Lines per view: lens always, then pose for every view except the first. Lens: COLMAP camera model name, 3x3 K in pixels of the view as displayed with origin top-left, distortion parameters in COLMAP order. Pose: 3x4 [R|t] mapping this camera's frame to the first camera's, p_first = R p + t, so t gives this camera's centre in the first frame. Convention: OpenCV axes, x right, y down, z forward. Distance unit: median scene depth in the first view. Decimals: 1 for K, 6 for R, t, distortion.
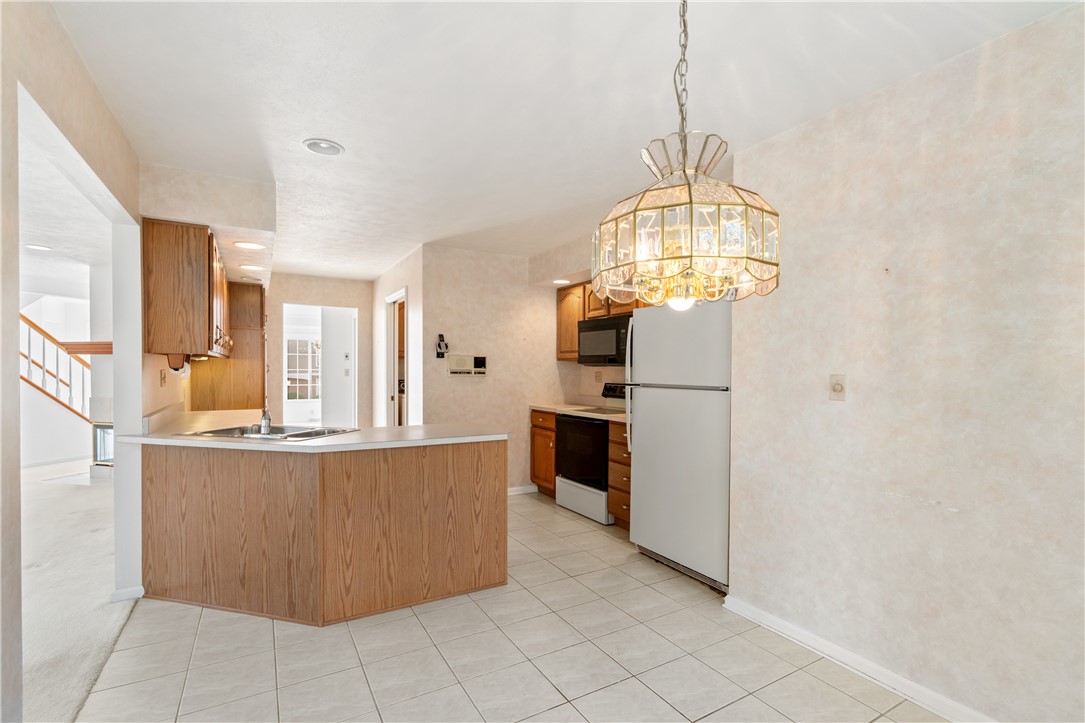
lens RADIAL K [[494.0, 0, 541.0], [0, 494.0, 373.4], [0, 0, 1]] dist [0.003846, 0.000755]
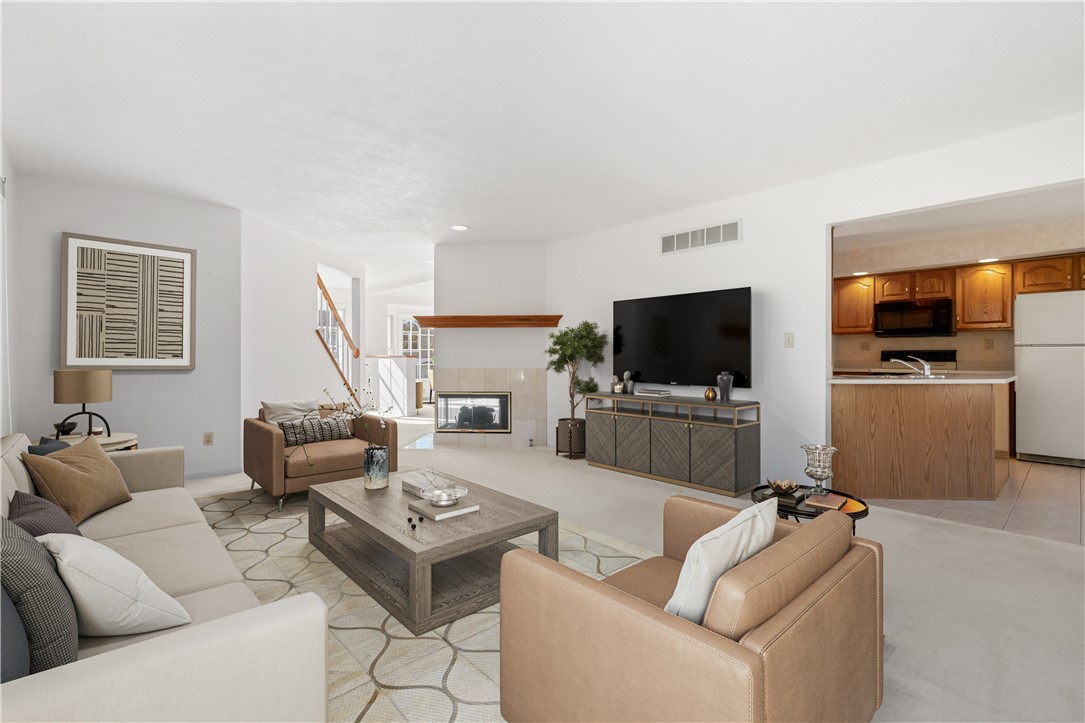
lens RADIAL K [[494.0, 0, 540.6], [0, 494.0, 351.4], [0, 0, 1]] dist [0.003846, 0.000755]
pose [[0.972990, -0.004315, 0.230808, -1.934065], [0.008730, 0.999798, -0.018110, 0.067182], [-0.230683, 0.019636, 0.972831, -0.144176]]
